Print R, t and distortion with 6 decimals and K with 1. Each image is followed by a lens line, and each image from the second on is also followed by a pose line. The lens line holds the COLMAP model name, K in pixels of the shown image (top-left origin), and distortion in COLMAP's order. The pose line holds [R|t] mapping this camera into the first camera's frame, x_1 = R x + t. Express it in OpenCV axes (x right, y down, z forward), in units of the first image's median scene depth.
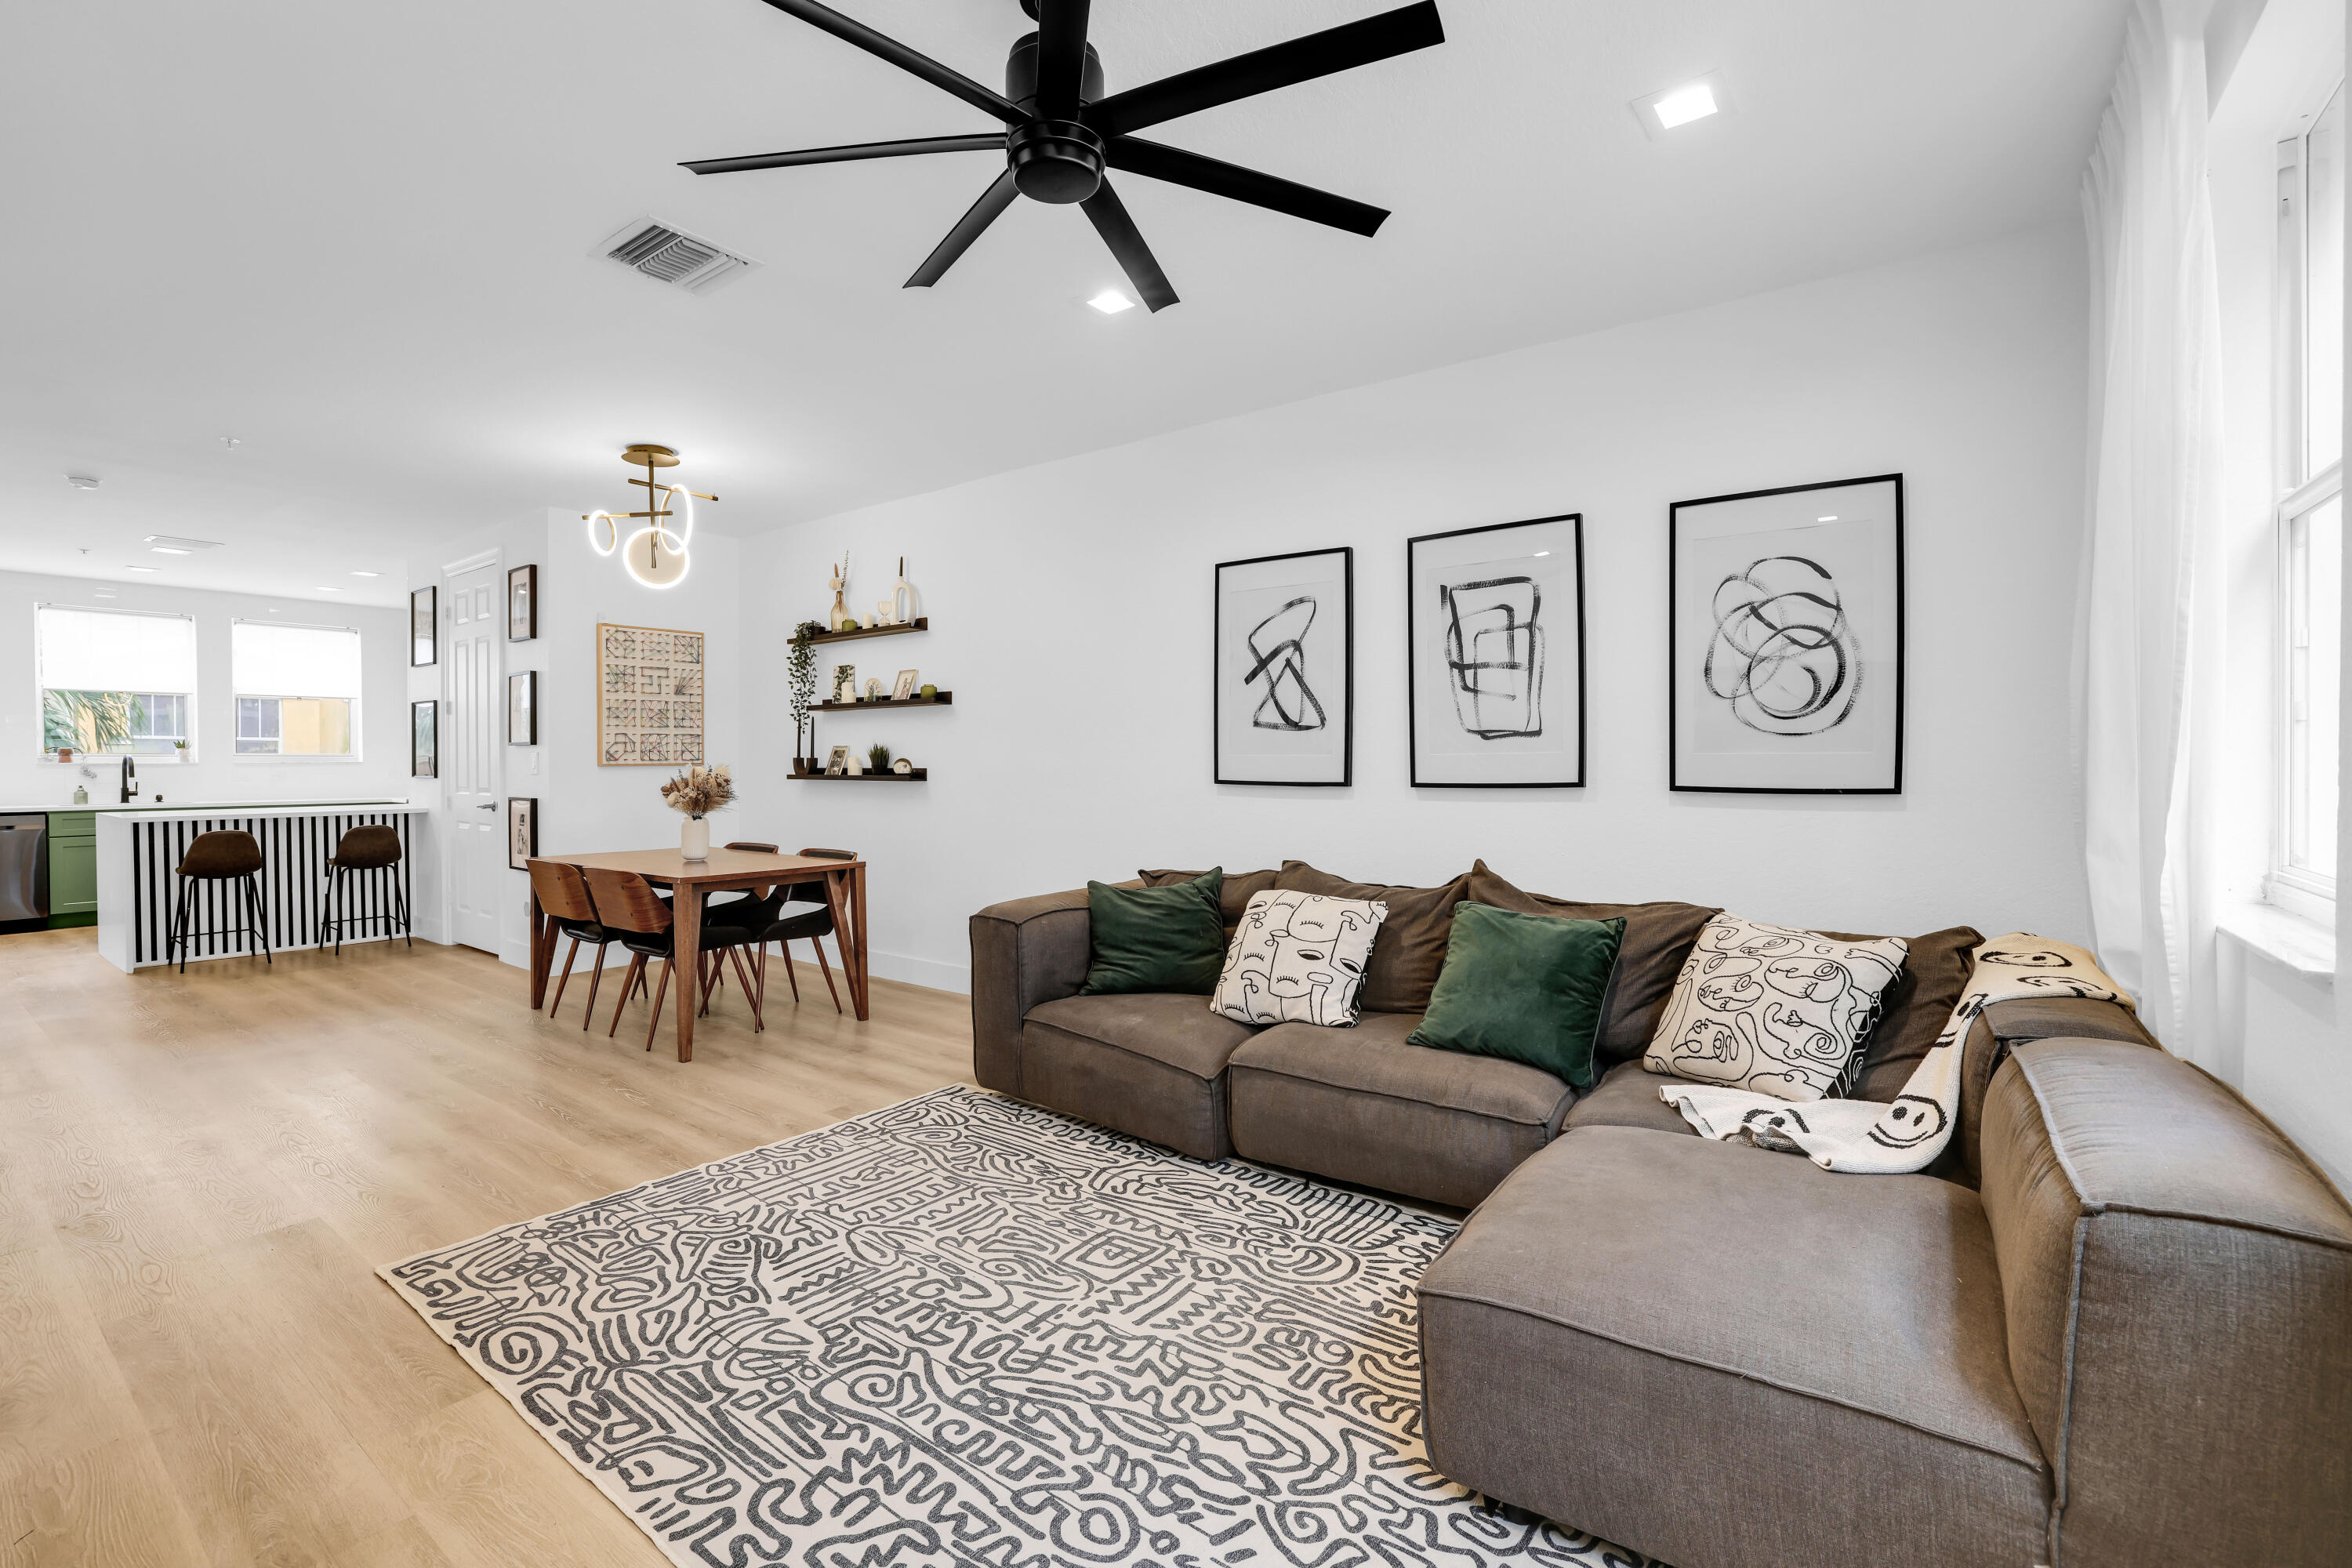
lens RADIAL K [[1012.4, 0, 1181.4], [0, 1012.4, 765.3], [0, 0, 1]] dist [-0.041942, 0.004328]
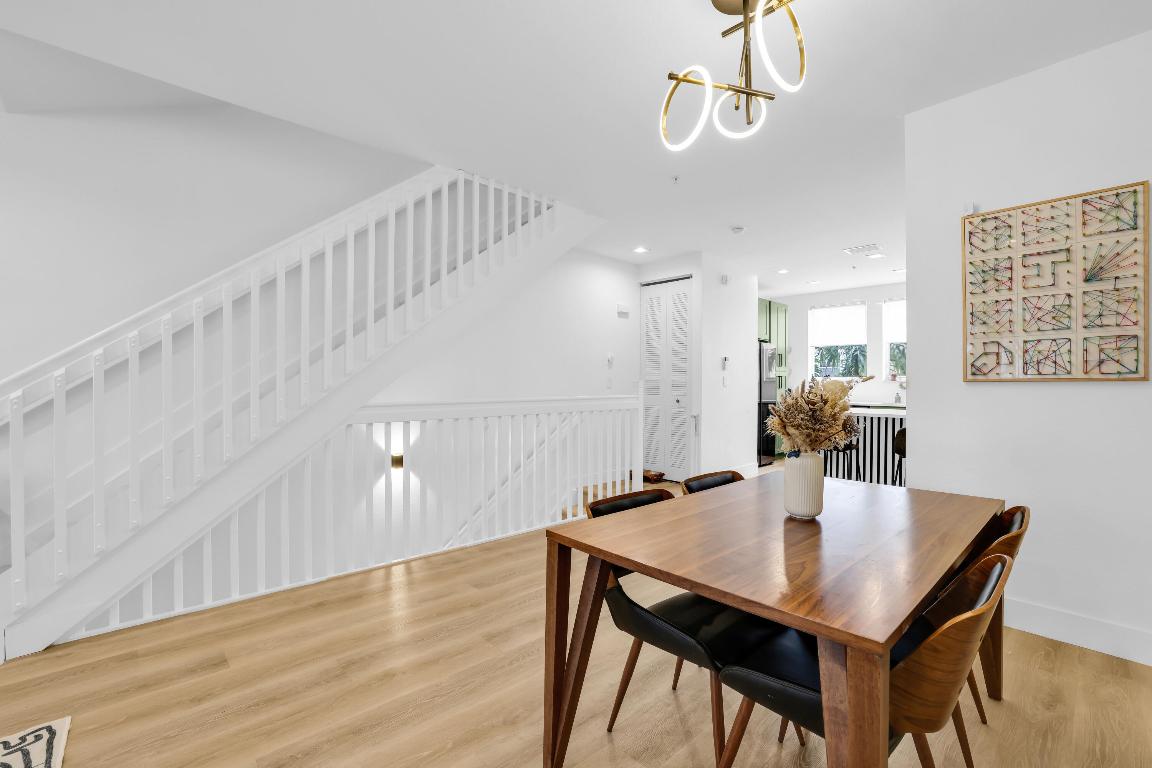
lens RADIAL K [[495.9, 0, 571.6], [0, 495.9, 384.2], [0, 0, 1]] dist [-0.041942, 0.004328]
pose [[-0.174472, 0.004486, -0.984652, -0.106974], [-0.008448, 0.999946, 0.006053, 0.003435], [0.984626, 0.009374, -0.174424, 0.713442]]
